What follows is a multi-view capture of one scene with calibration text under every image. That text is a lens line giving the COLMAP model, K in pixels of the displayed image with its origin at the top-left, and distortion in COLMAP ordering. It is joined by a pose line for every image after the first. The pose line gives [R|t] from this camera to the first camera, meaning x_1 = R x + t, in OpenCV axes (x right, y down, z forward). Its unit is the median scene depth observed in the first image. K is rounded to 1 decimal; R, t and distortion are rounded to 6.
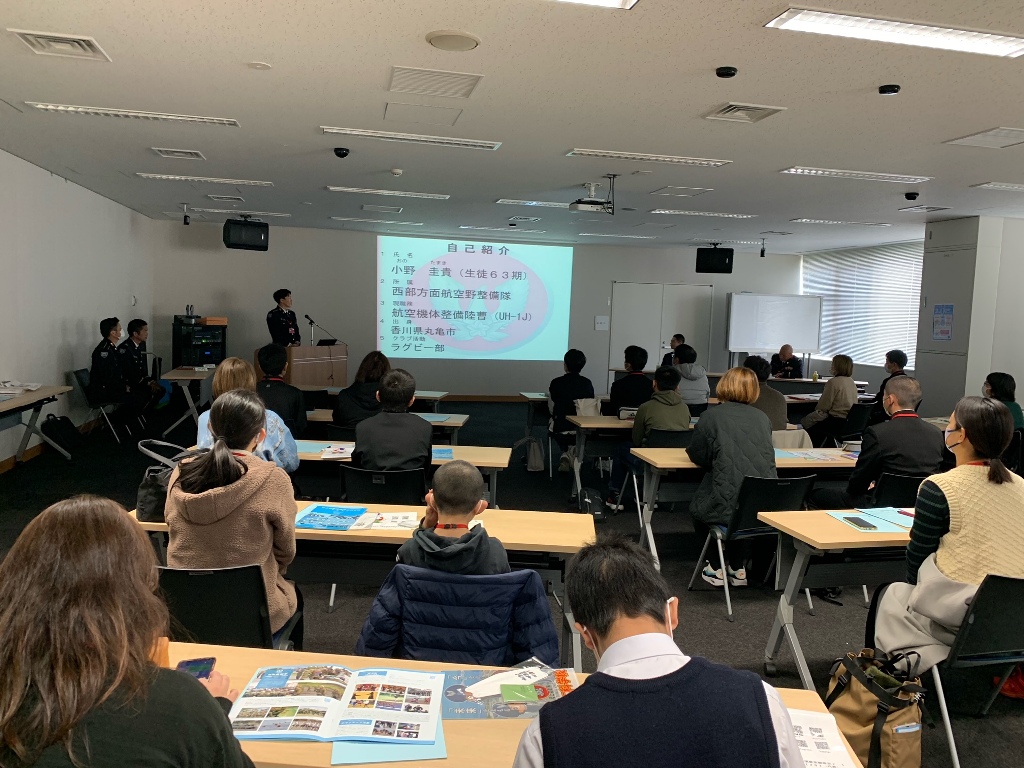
lens RADIAL K [[780.5, 0, 513.3], [0, 780.5, 406.4], [0, 0, 1]] dist [0.010056, -0.003155]
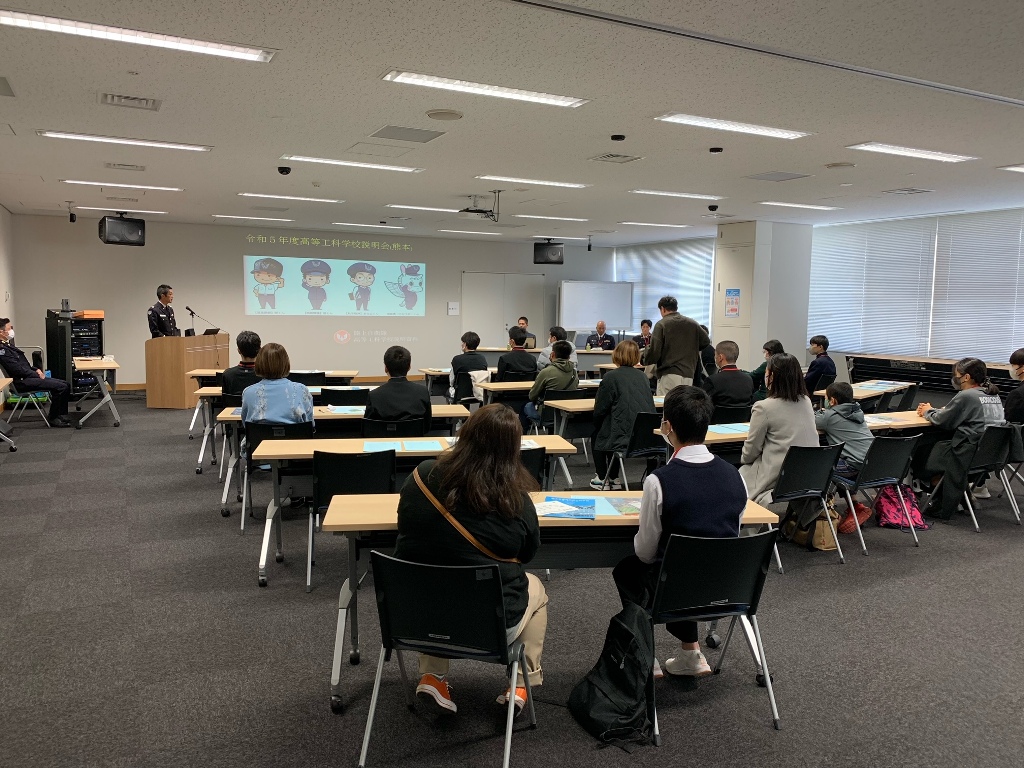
lens RADIAL K [[780.5, 0, 505.8], [0, 780.5, 390.8], [0, 0, 1]] dist [0.010056, -0.003155]
pose [[0.969274, -0.046956, 0.241461, -0.116366], [0.047222, 0.998873, 0.004690, 0.012645], [-0.241409, 0.006857, 0.970399, -0.140579]]
